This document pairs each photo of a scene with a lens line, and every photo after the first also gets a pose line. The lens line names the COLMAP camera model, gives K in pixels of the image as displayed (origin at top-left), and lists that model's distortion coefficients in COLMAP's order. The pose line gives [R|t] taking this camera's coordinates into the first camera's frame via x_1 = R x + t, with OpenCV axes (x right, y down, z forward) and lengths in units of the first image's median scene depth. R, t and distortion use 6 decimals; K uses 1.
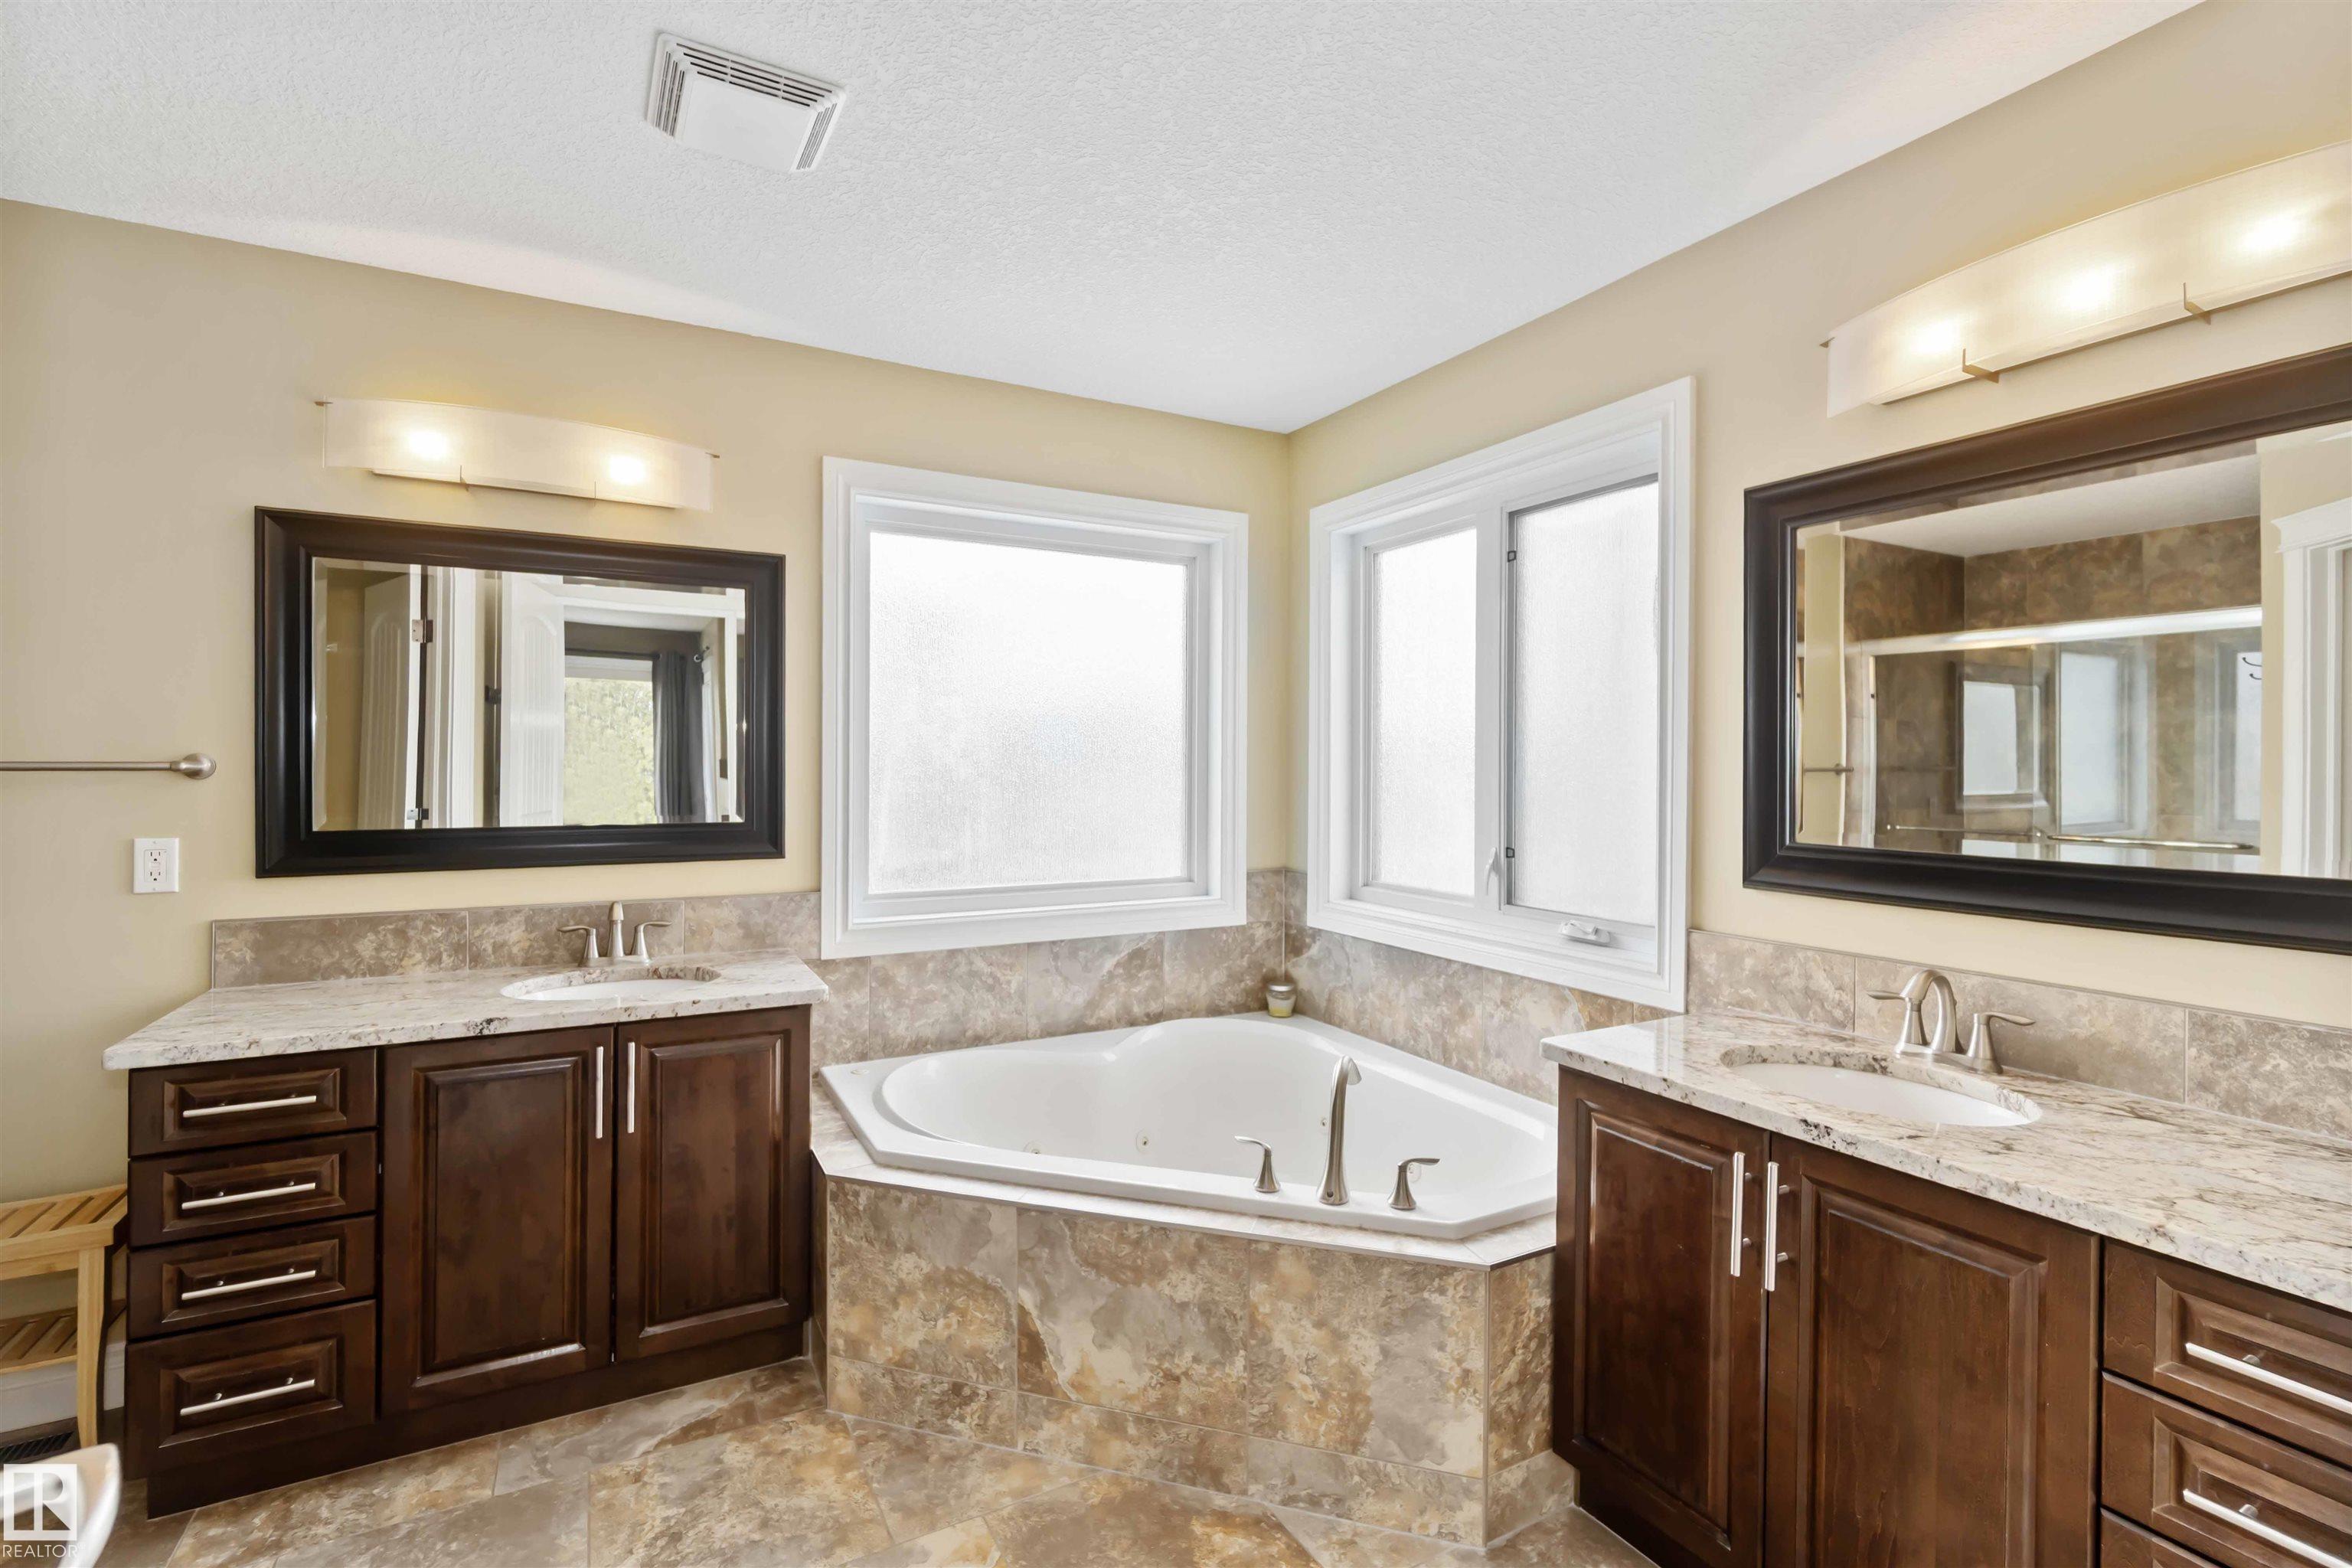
lens RADIAL K [[1030.0, 0, 1190.4], [0, 1030.0, 775.7], [0, 0, 1]] dist [0.000246, 0.000464]
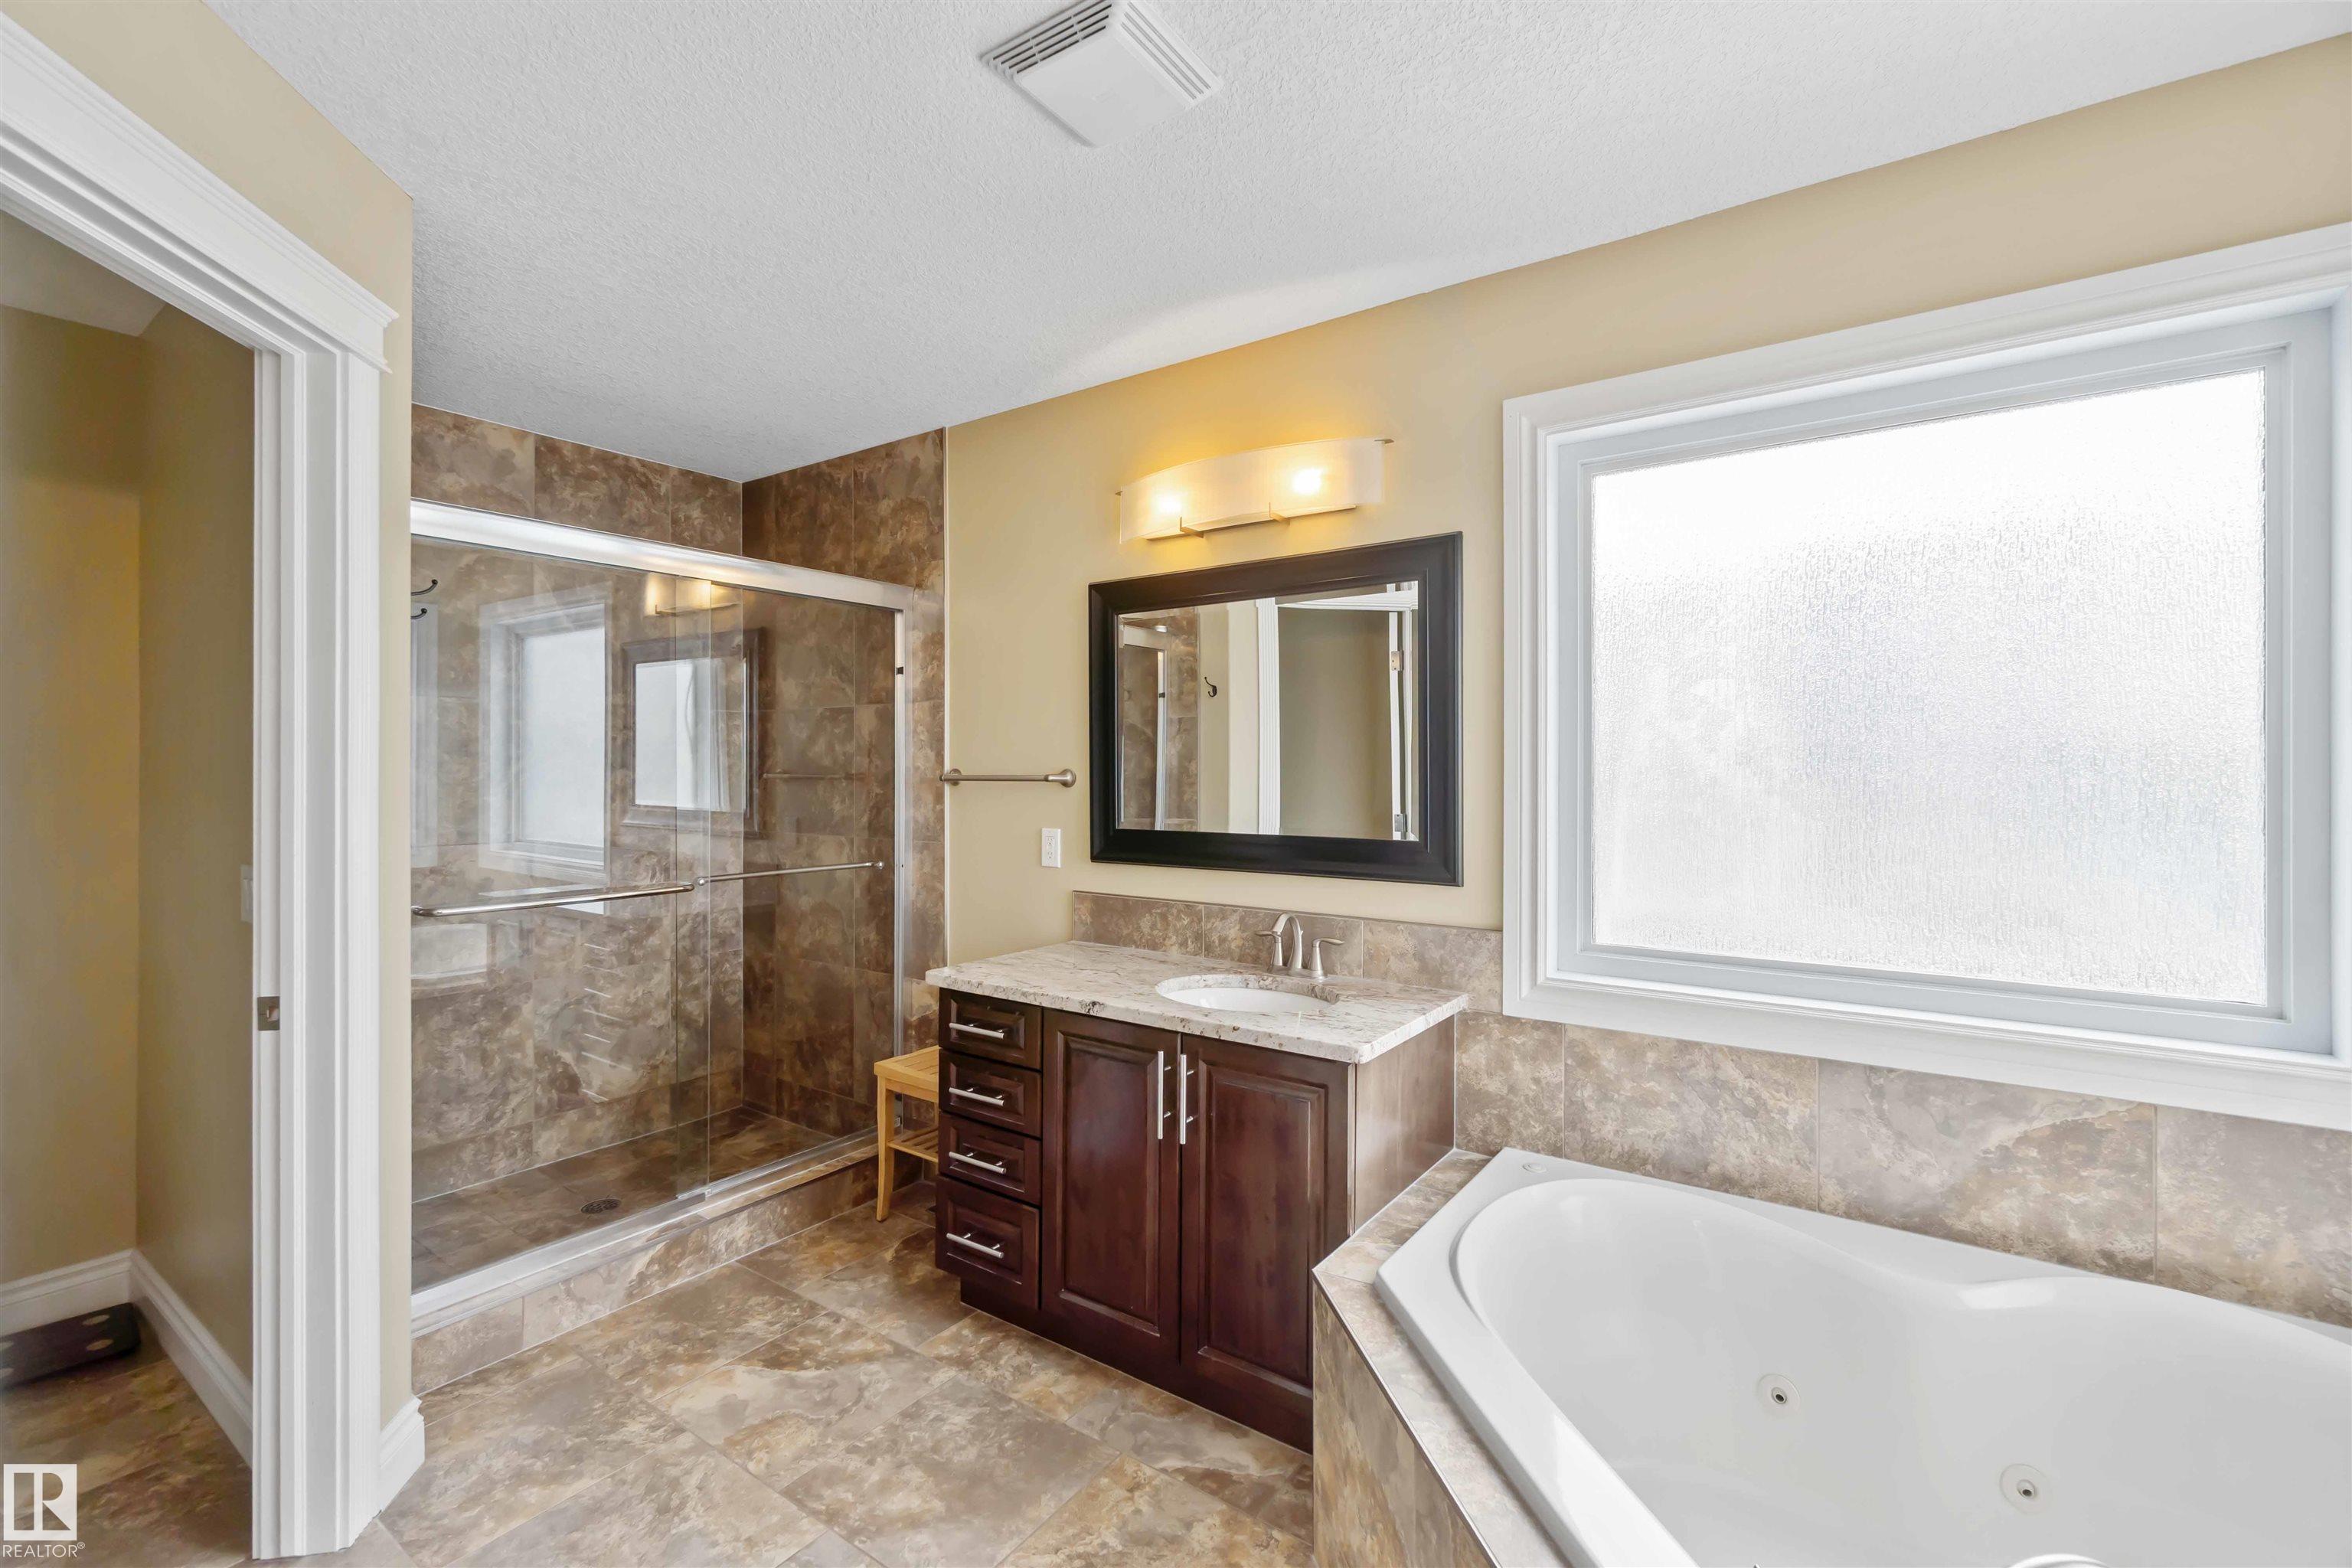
lens RADIAL K [[1030.0, 0, 1180.8], [0, 1030.0, 770.1], [0, 0, 1]] dist [0.000246, 0.000464]
pose [[0.432511, -0.003418, -0.901622, 0.271349], [-0.005377, 0.999965, -0.006370, -0.009290], [0.901613, 0.007604, 0.432477, 0.415228]]
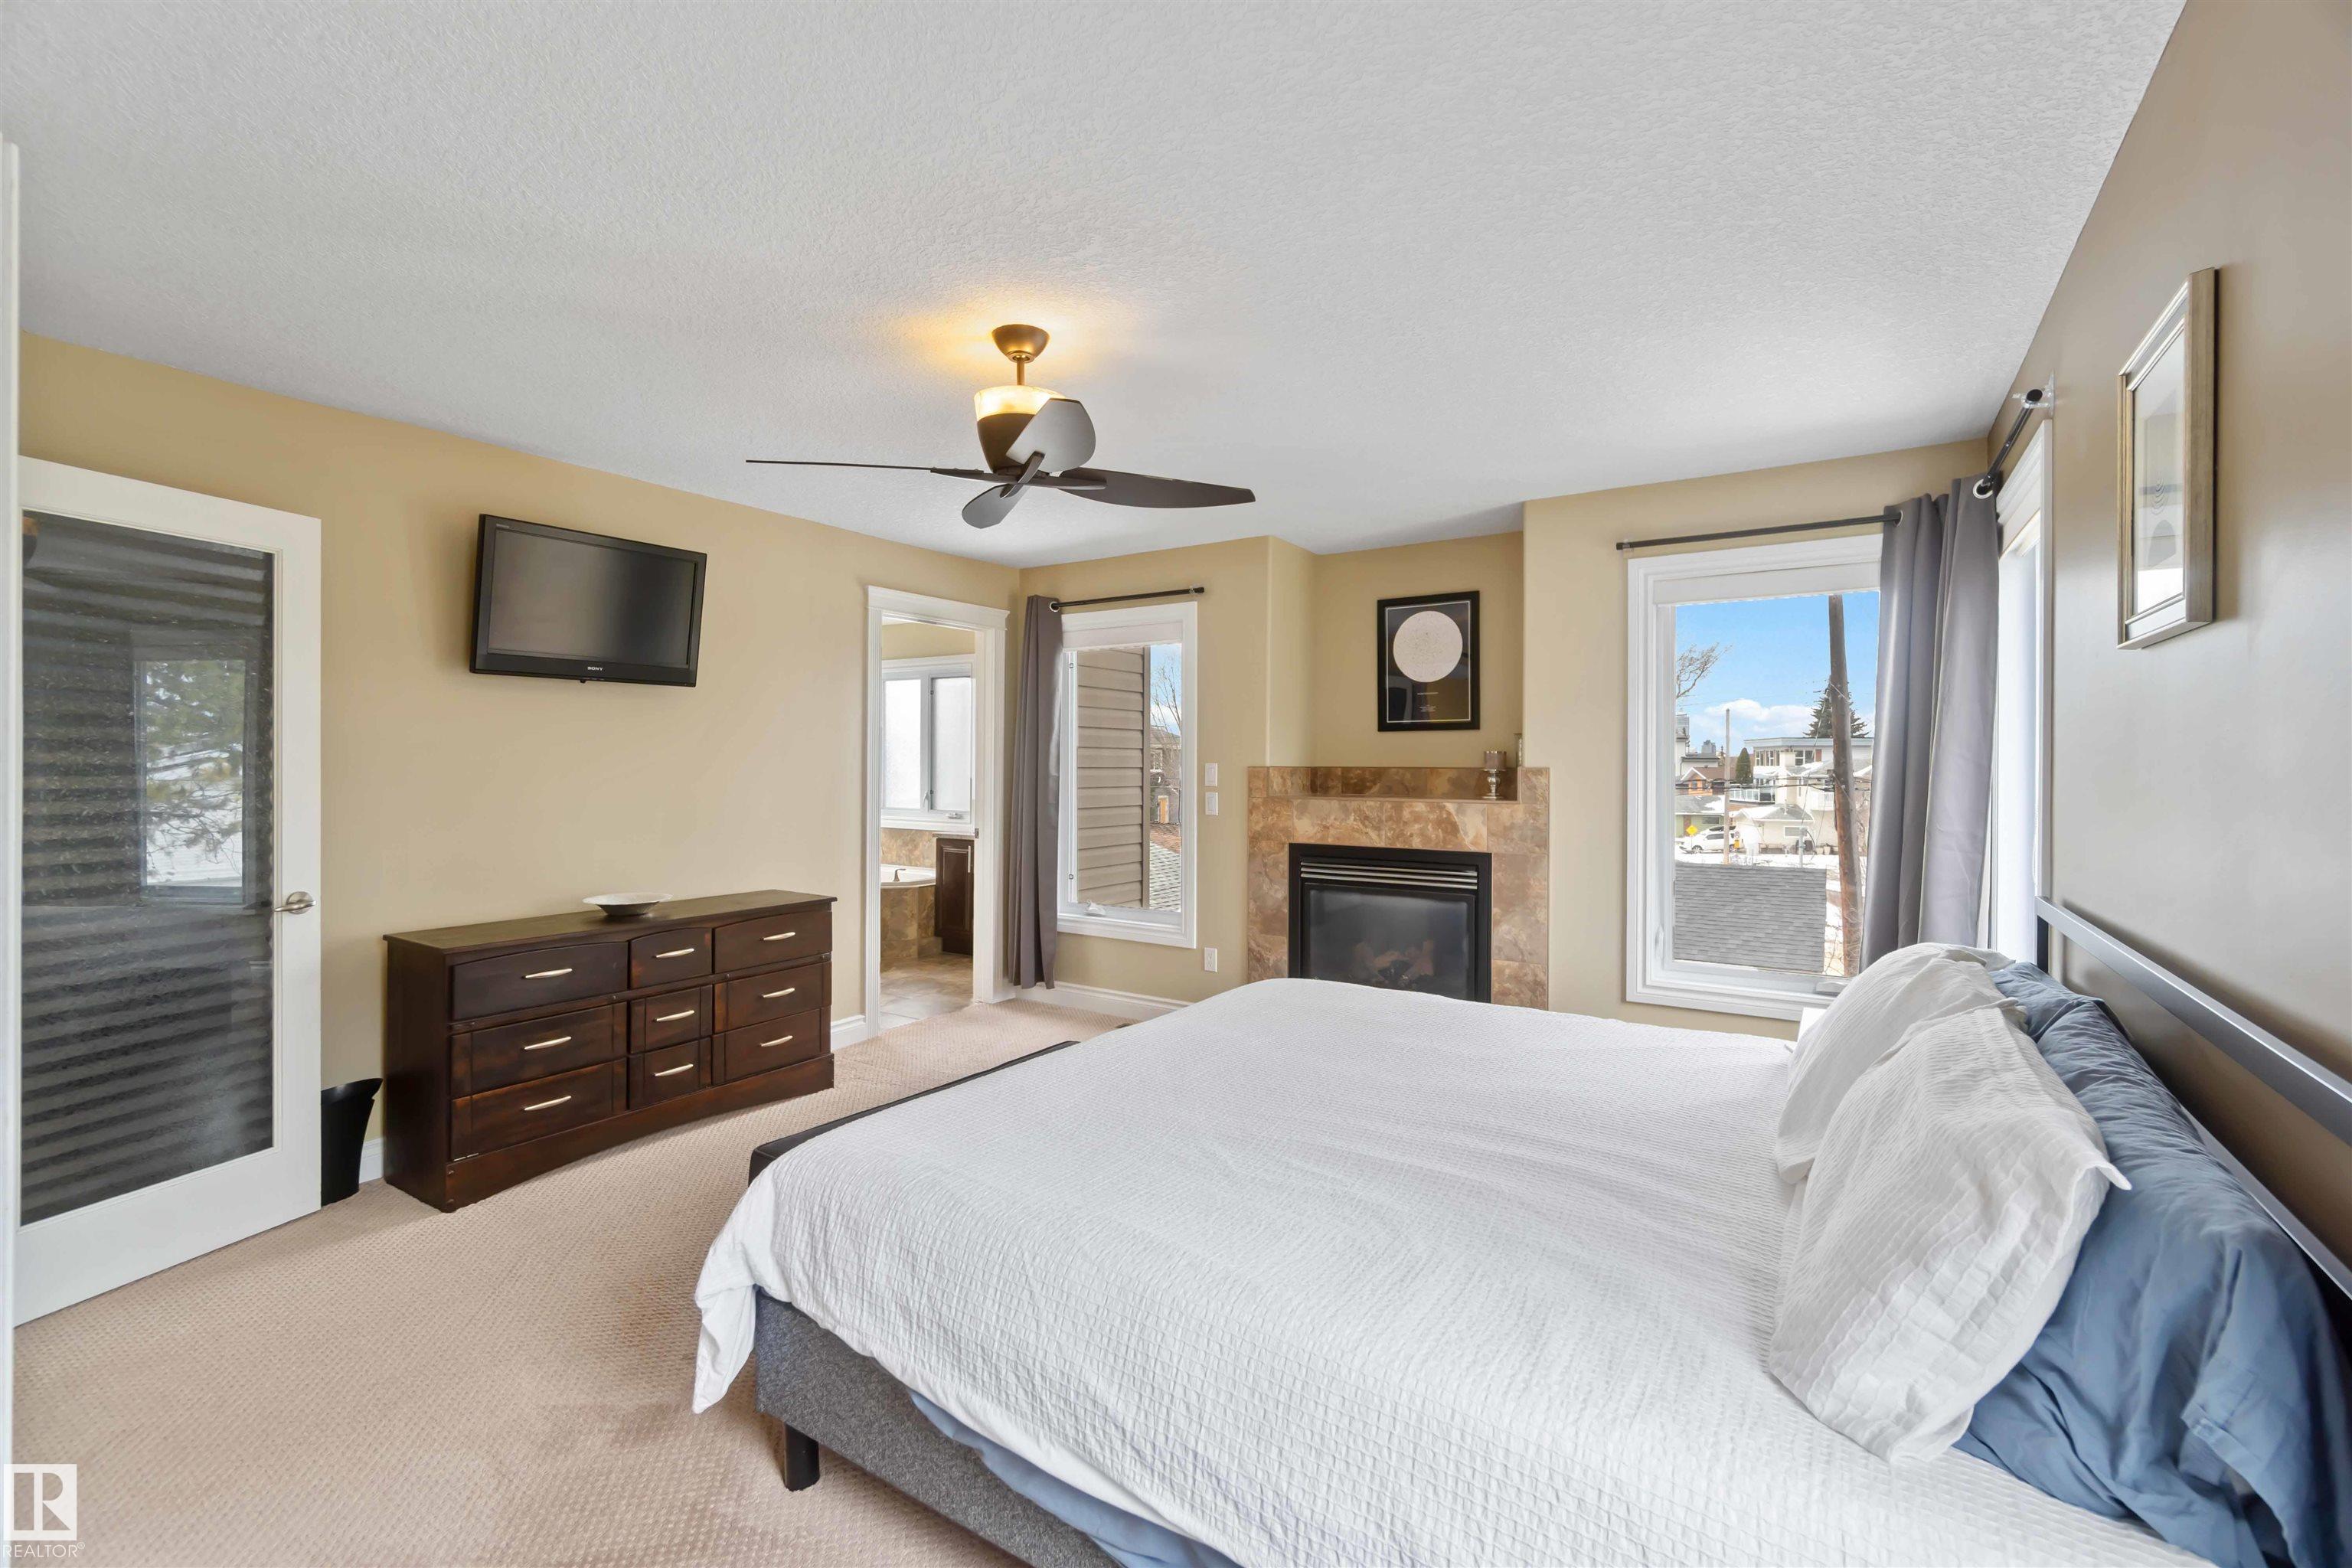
lens RADIAL K [[1030.0, 0, 1171.0], [0, 1030.0, 774.5], [0, 0, 1]] dist [0.000246, 0.000464]
pose [[0.887569, 0.001738, 0.460672, -0.521692], [-0.001661, 0.999998, -0.000573, 0.030048], [-0.460672, -0.000256, 0.887570, -2.289743]]
